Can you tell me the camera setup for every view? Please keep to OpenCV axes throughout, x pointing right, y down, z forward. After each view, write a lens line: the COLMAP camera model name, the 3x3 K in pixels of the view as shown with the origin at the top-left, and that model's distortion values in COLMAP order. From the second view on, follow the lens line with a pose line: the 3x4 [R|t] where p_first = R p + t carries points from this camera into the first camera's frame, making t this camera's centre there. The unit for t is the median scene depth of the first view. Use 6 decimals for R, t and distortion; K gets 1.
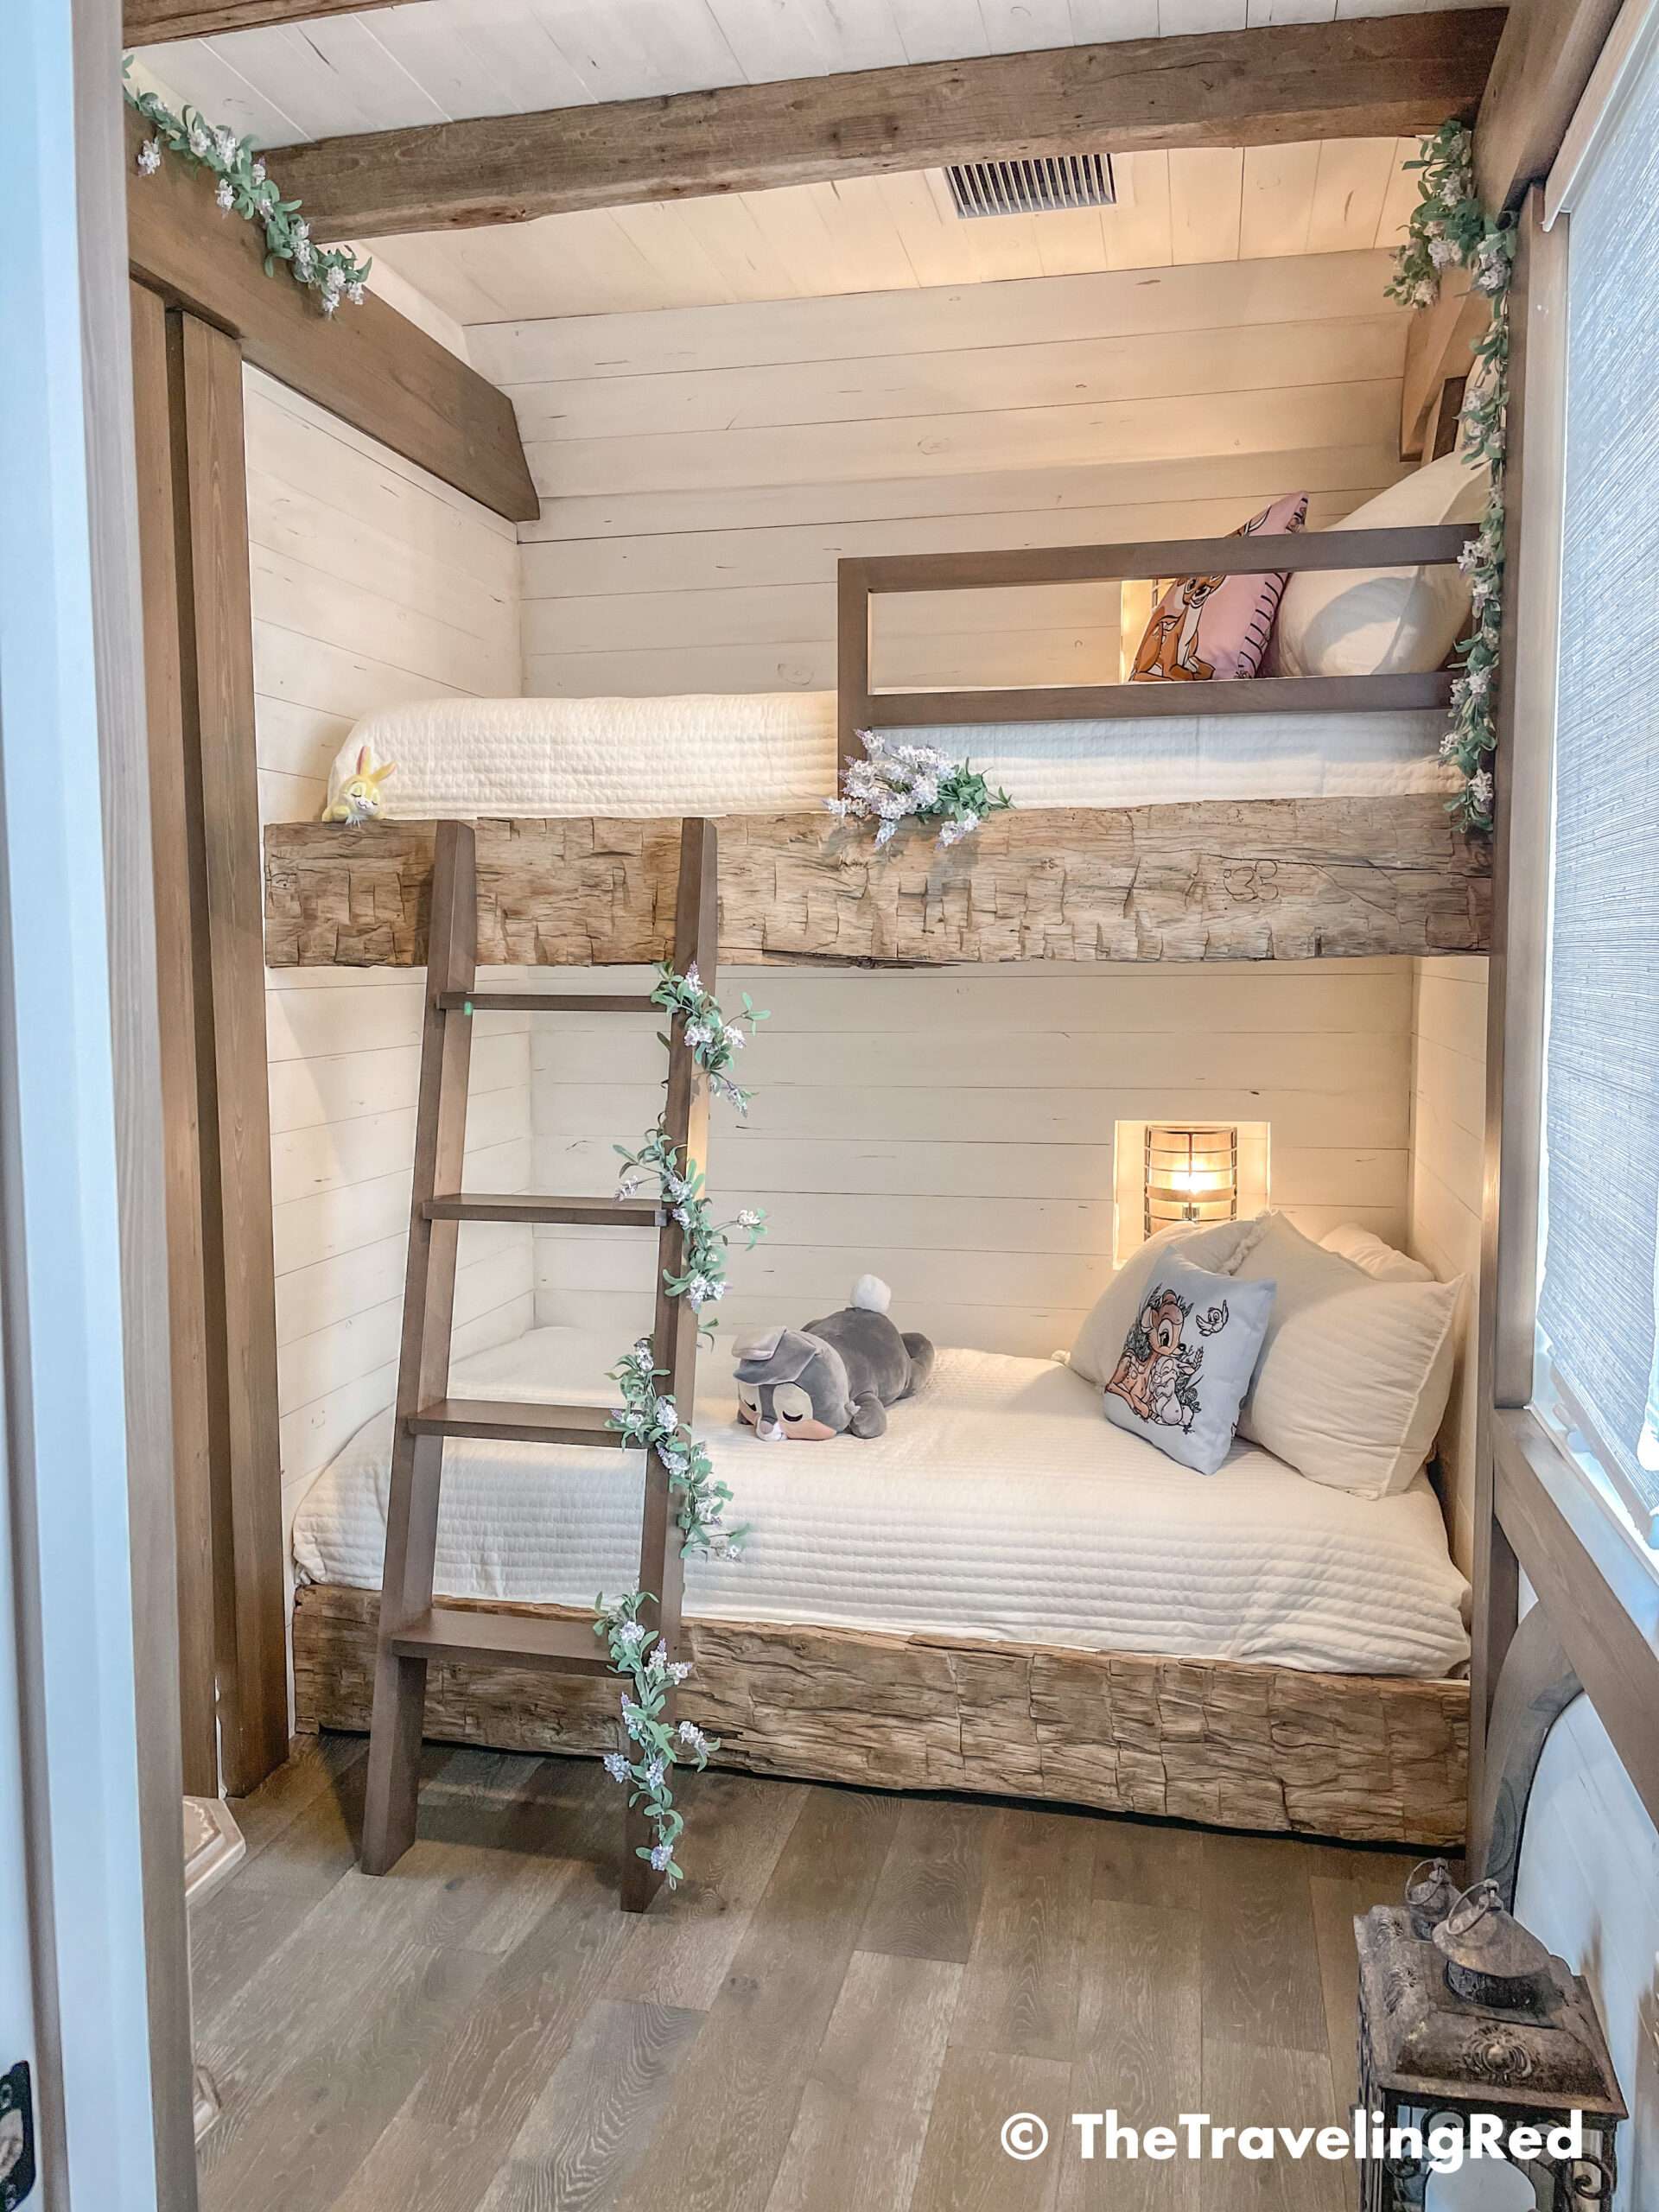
lens RADIAL K [[1673.2, 0, 836.6], [0, 1673.2, 1088.8], [0, 0, 1]] dist [0.081985, -0.116522]
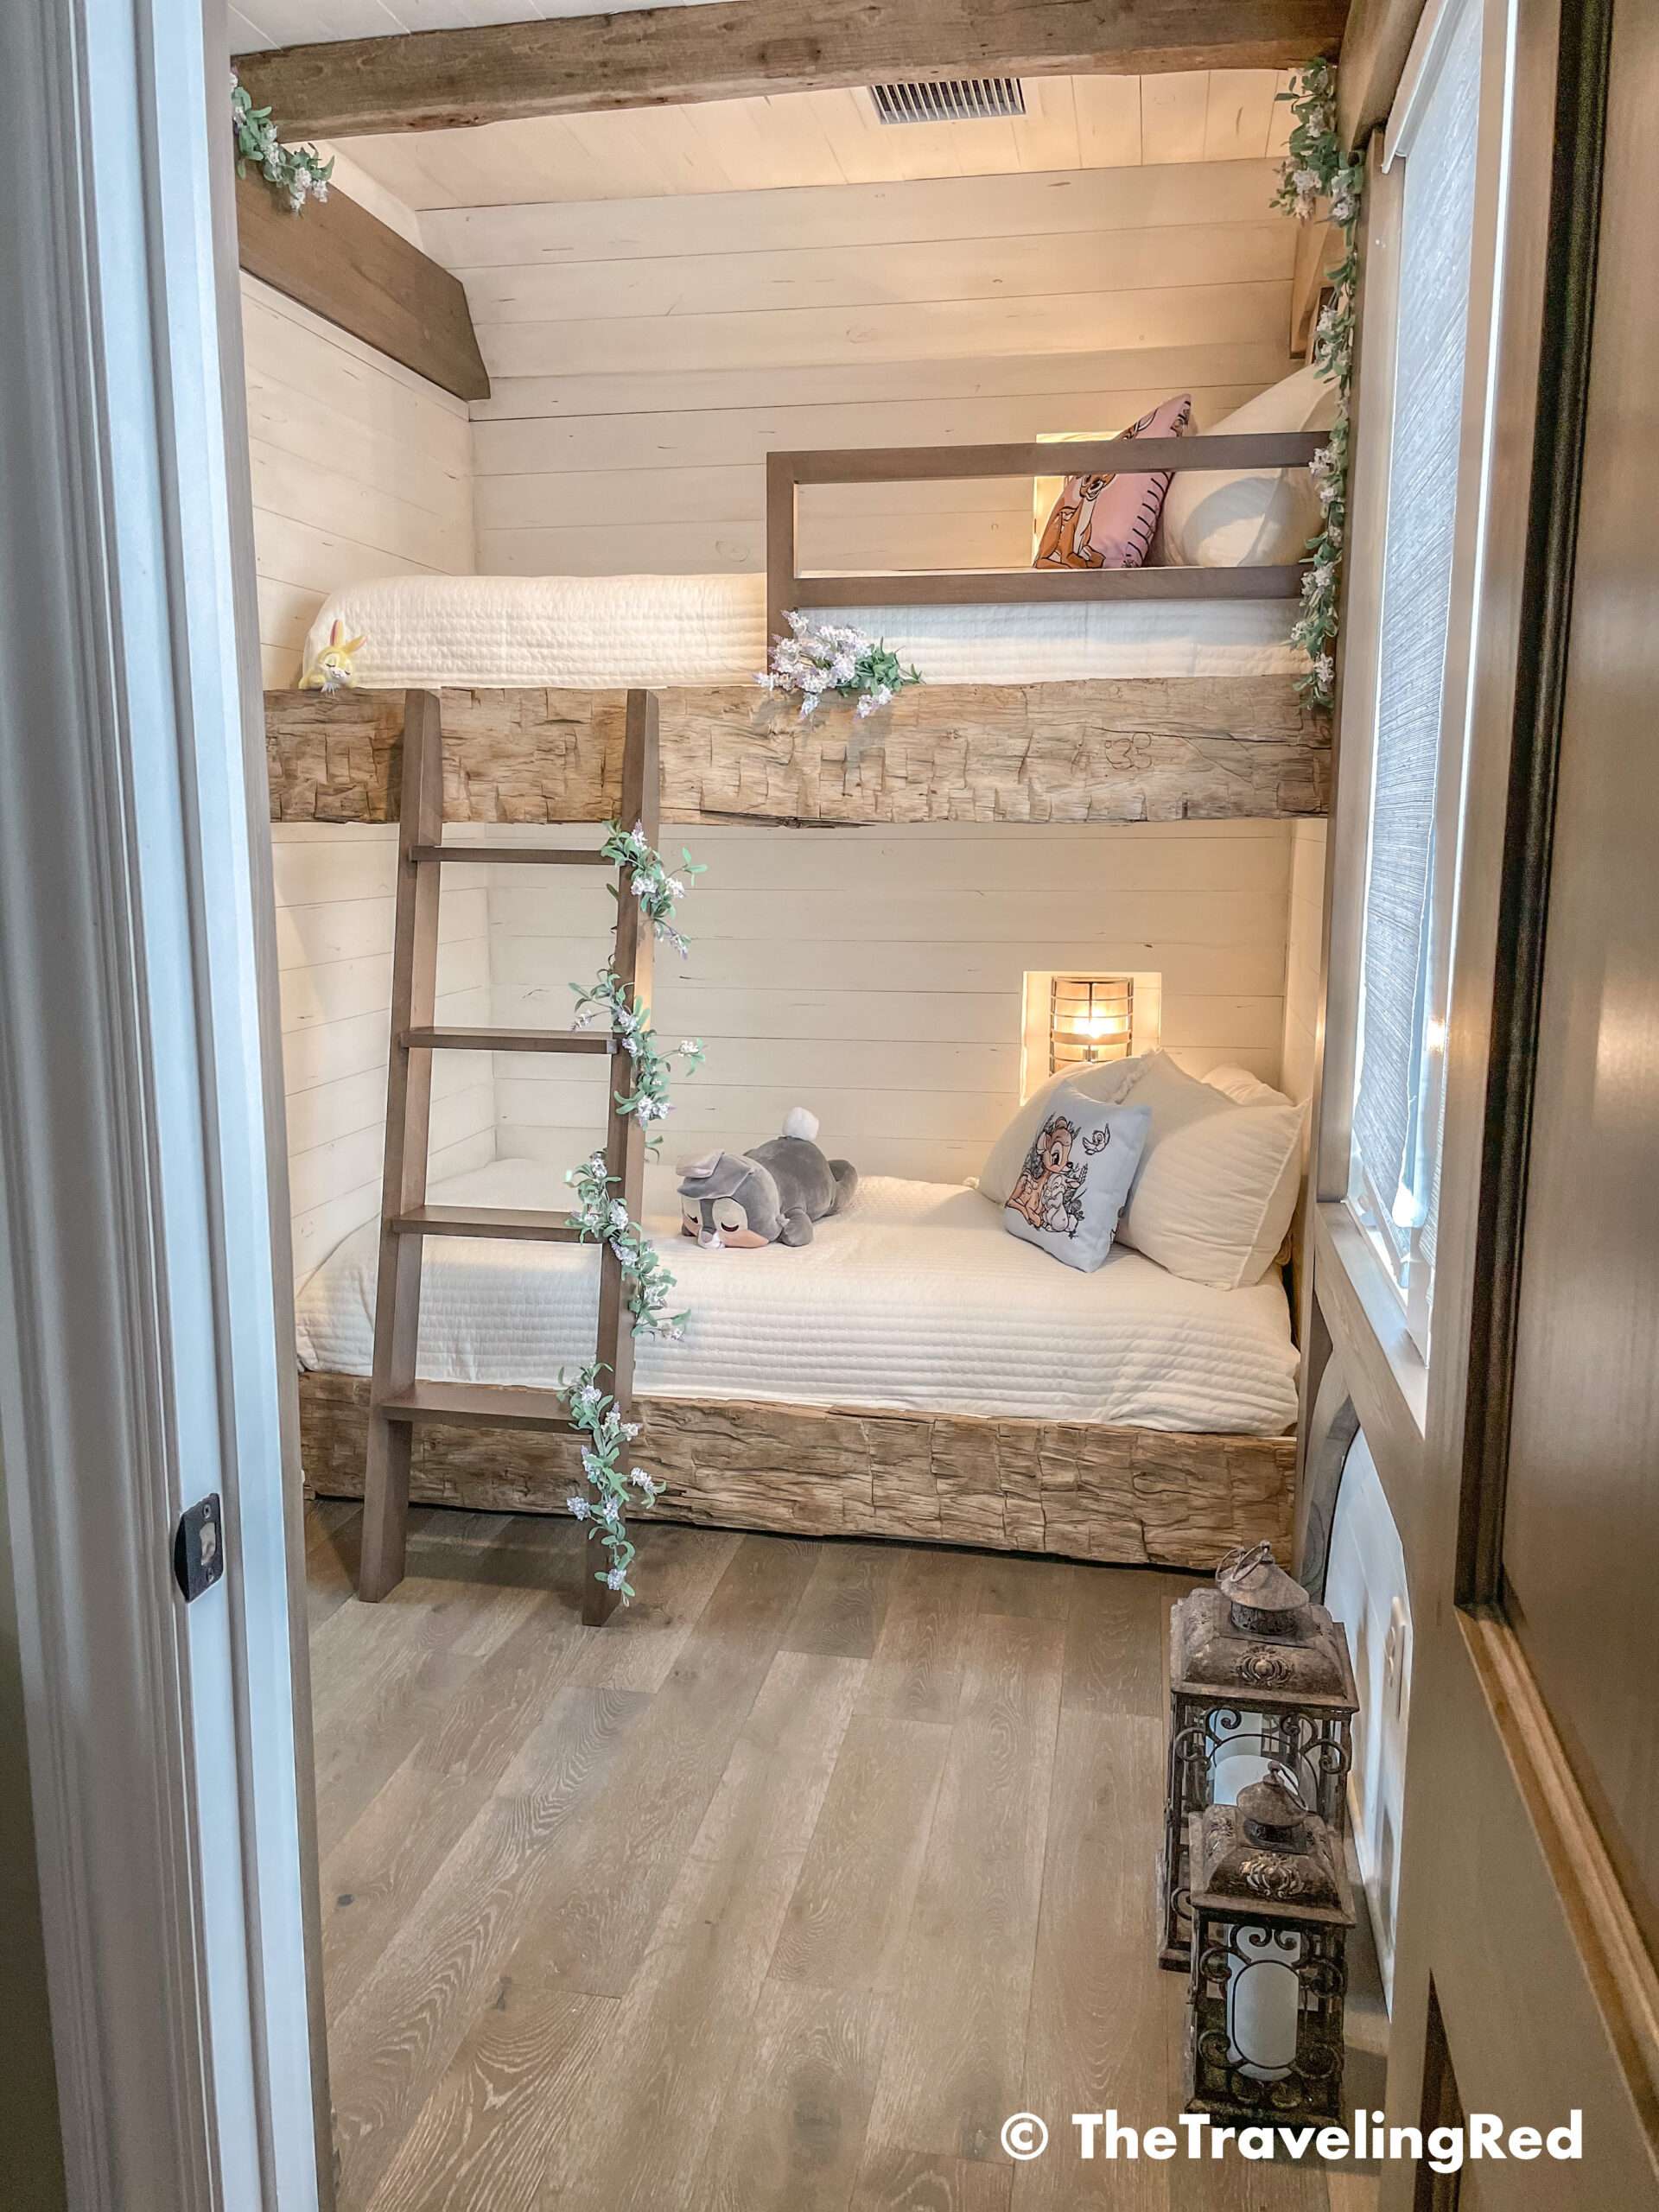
lens RADIAL K [[1673.2, 0, 836.6], [0, 1673.2, 1096.7], [0, 0, 1]] dist [0.081985, -0.116522]
pose [[0.999537, 0.001054, 0.030410, 0.013372], [-0.003517, 0.996703, 0.081062, 0.017388], [-0.030225, -0.081132, 0.996245, -0.141934]]
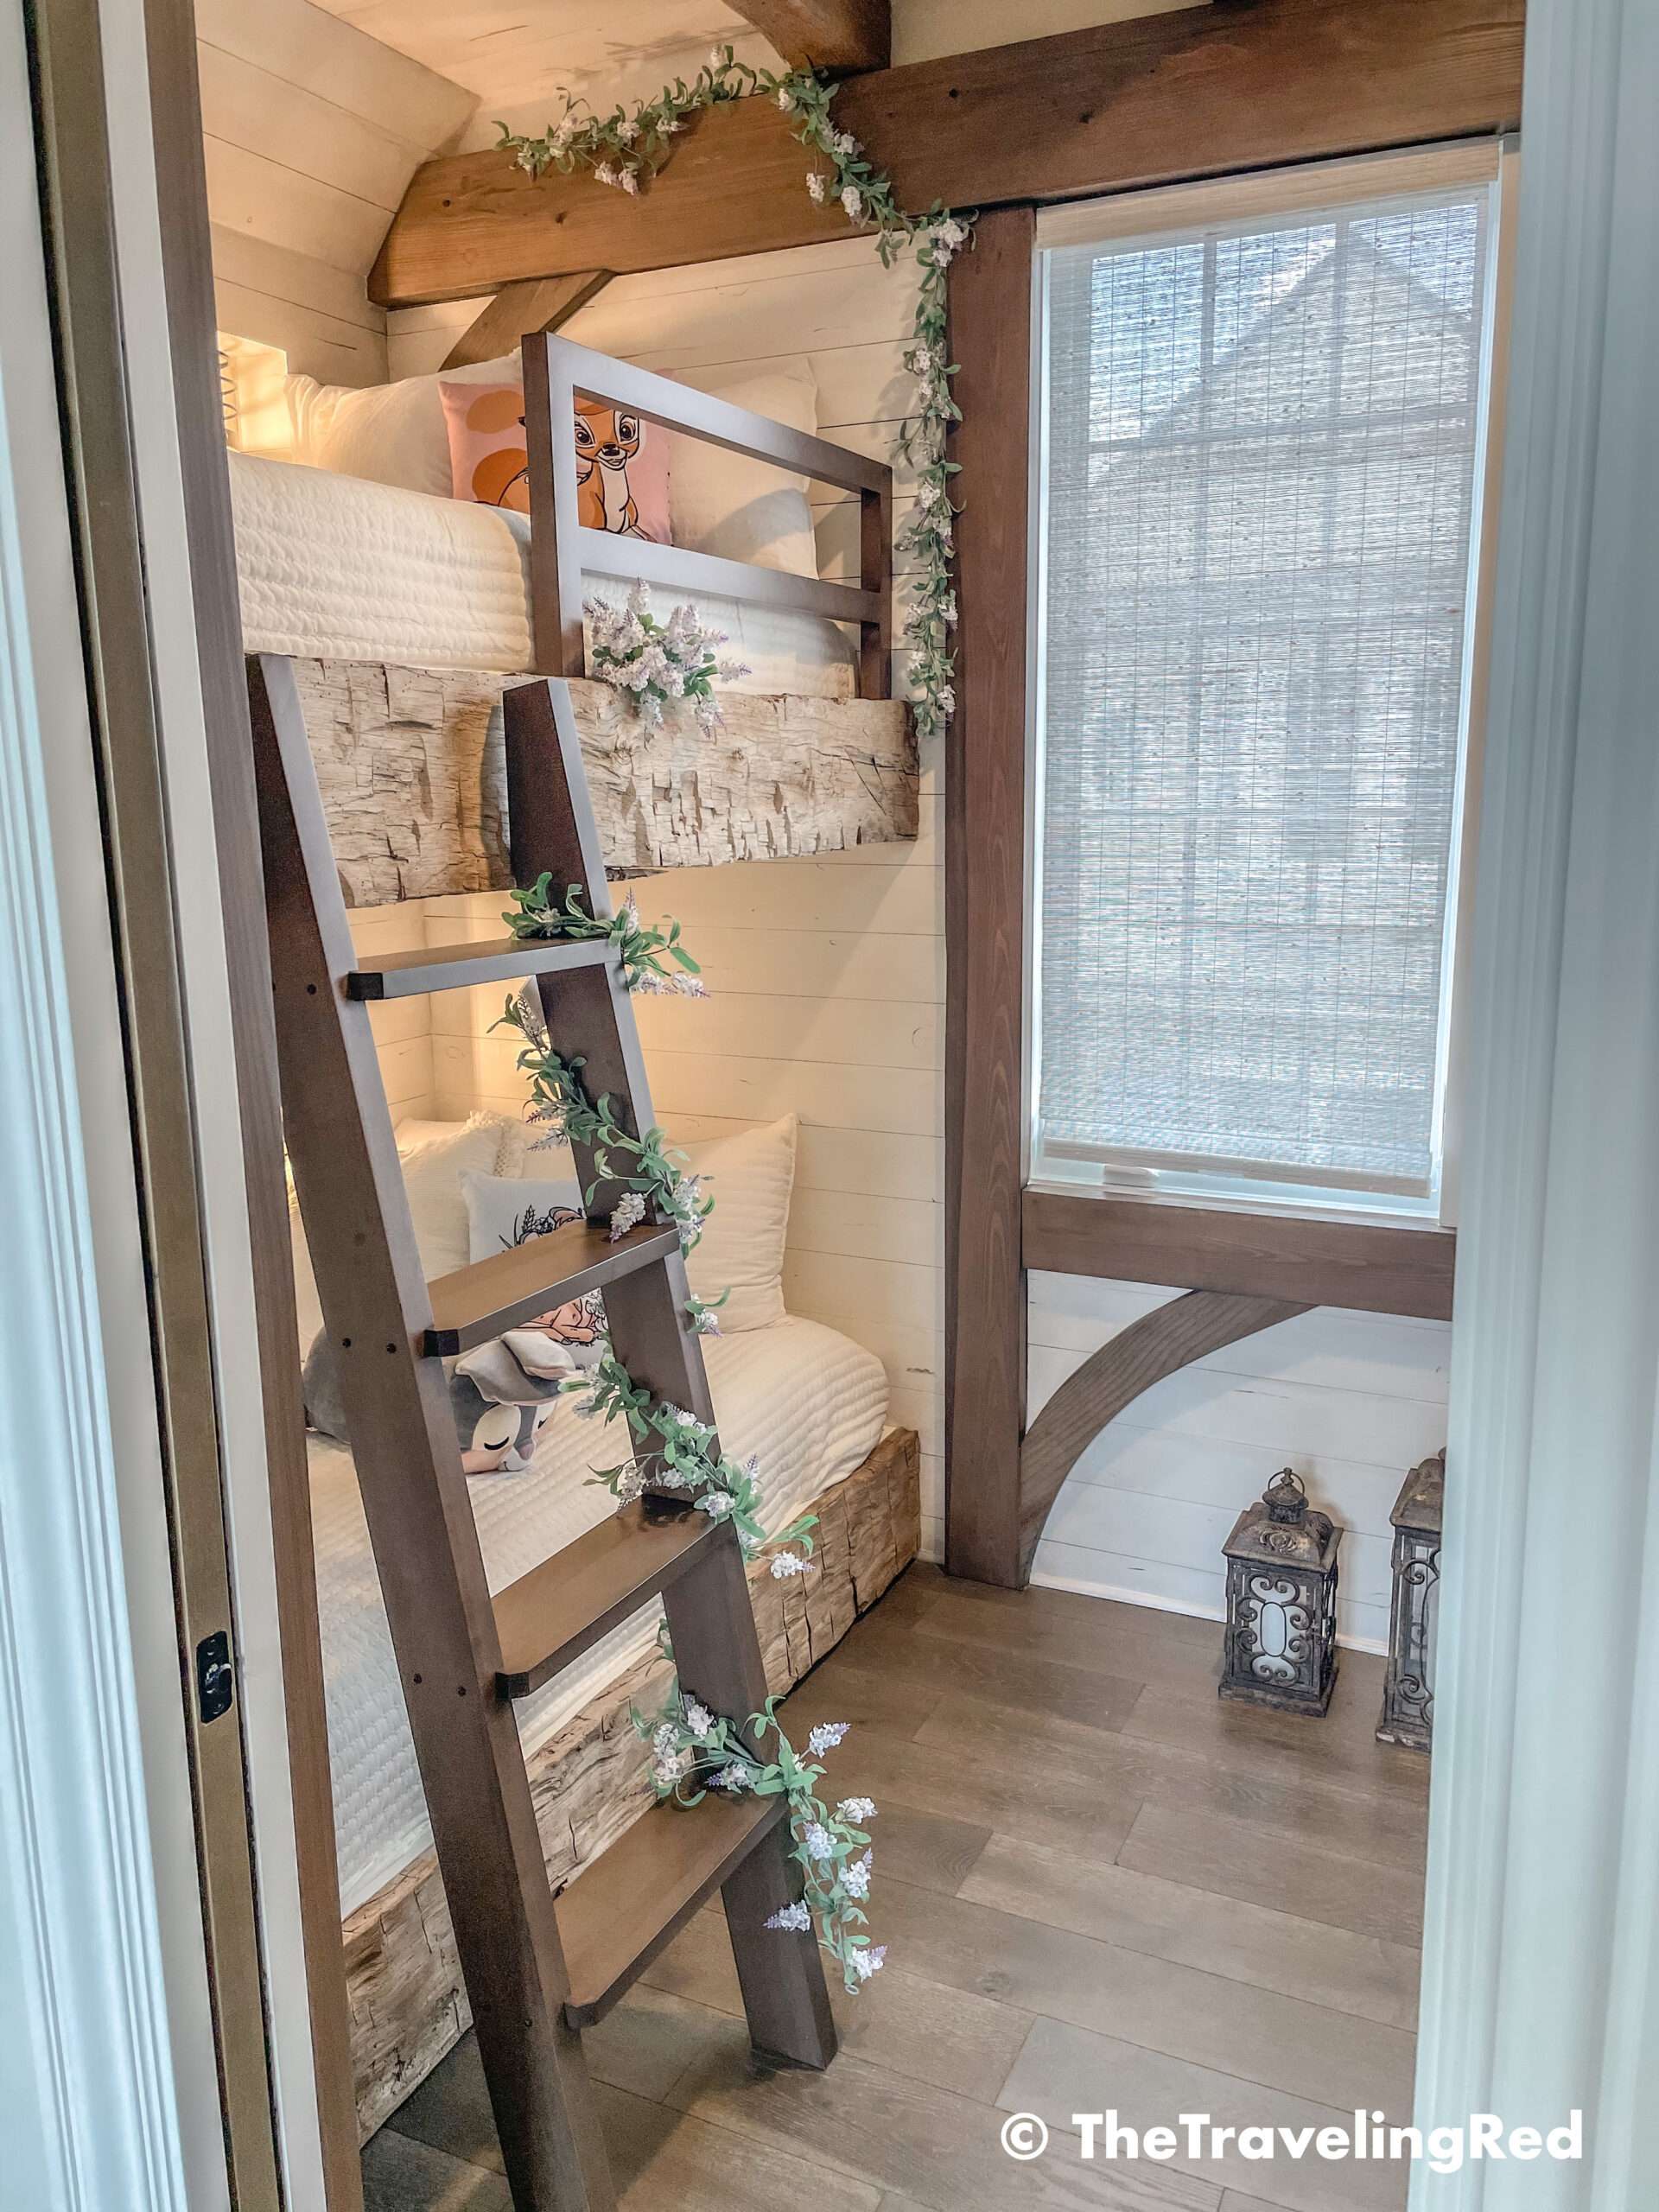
lens RADIAL K [[1673.2, 0, 839.3], [0, 1673.2, 1085.5], [0, 0, 1]] dist [0.081985, -0.116522]
pose [[0.226496, -0.177881, 0.957631, -0.751178], [0.089550, 0.982821, 0.161380, -0.097006], [-0.969887, 0.049204, 0.238534, 0.716994]]
